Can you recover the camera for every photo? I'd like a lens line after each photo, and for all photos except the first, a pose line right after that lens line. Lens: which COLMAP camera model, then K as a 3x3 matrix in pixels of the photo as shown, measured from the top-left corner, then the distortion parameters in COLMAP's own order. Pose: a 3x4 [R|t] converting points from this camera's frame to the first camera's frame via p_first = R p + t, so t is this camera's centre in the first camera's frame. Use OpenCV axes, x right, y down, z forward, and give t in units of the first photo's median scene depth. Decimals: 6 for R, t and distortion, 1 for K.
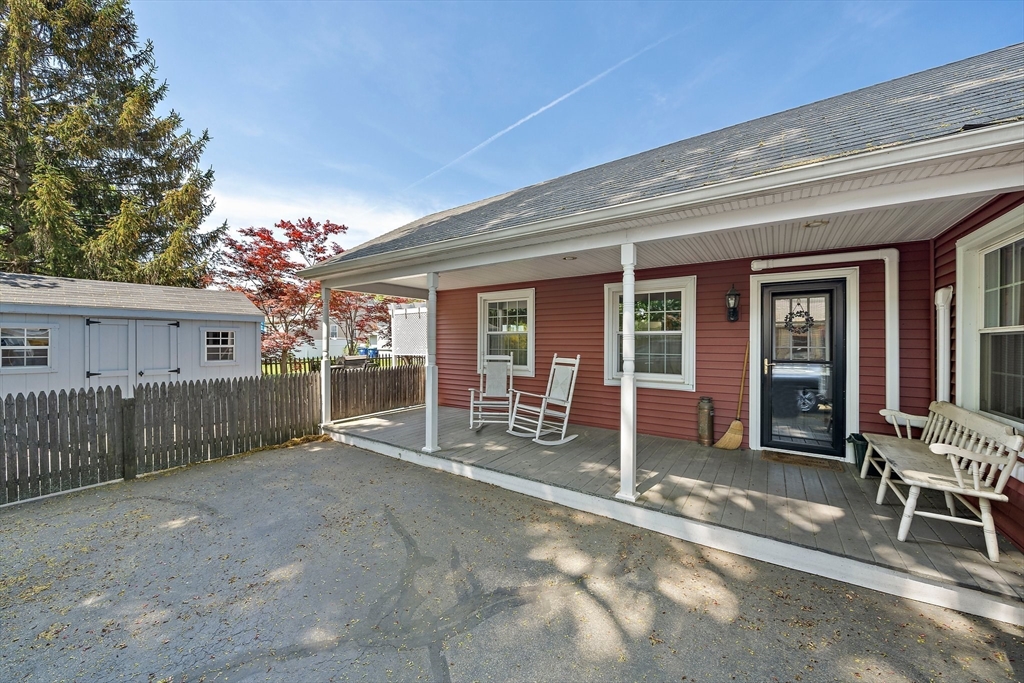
lens RADIAL K [[384.8, 0, 512.0], [0, 384.8, 341.5], [0, 0, 1]] dist [0.000460, -0.000024]
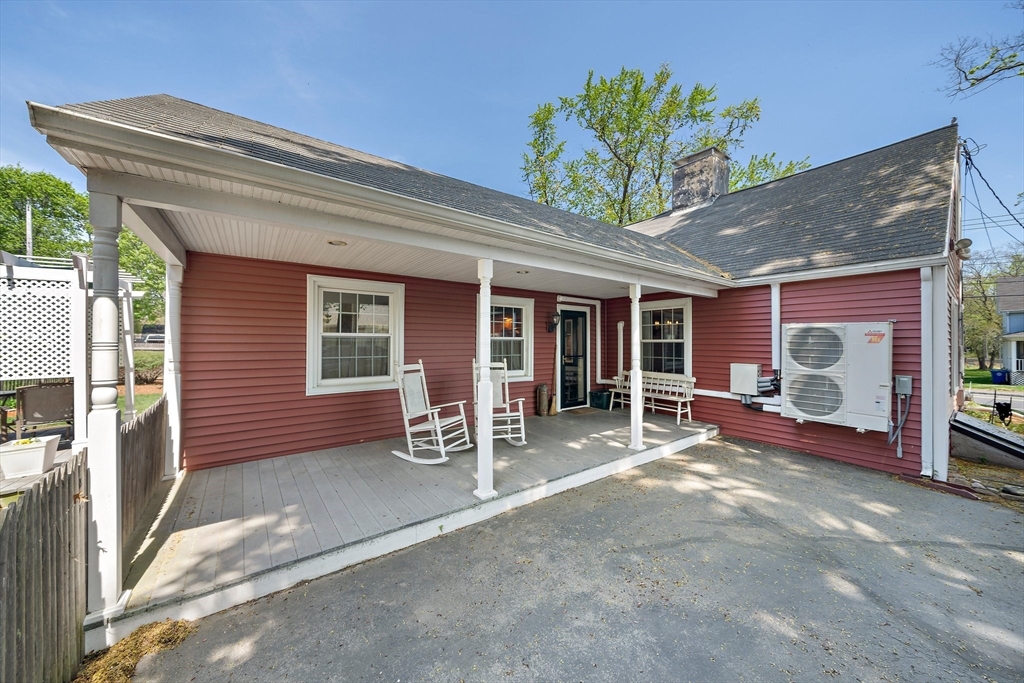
lens RADIAL K [[347.2, 0, 512.0], [0, 347.2, 341.5], [0, 0, 1]] dist [-0.001635, -0.000182]
pose [[0.317064, -0.001248, 0.948403, -0.827763], [-0.000449, 0.999999, 0.001466, -0.017064], [-0.948404, -0.000890, 0.317063, 0.729618]]
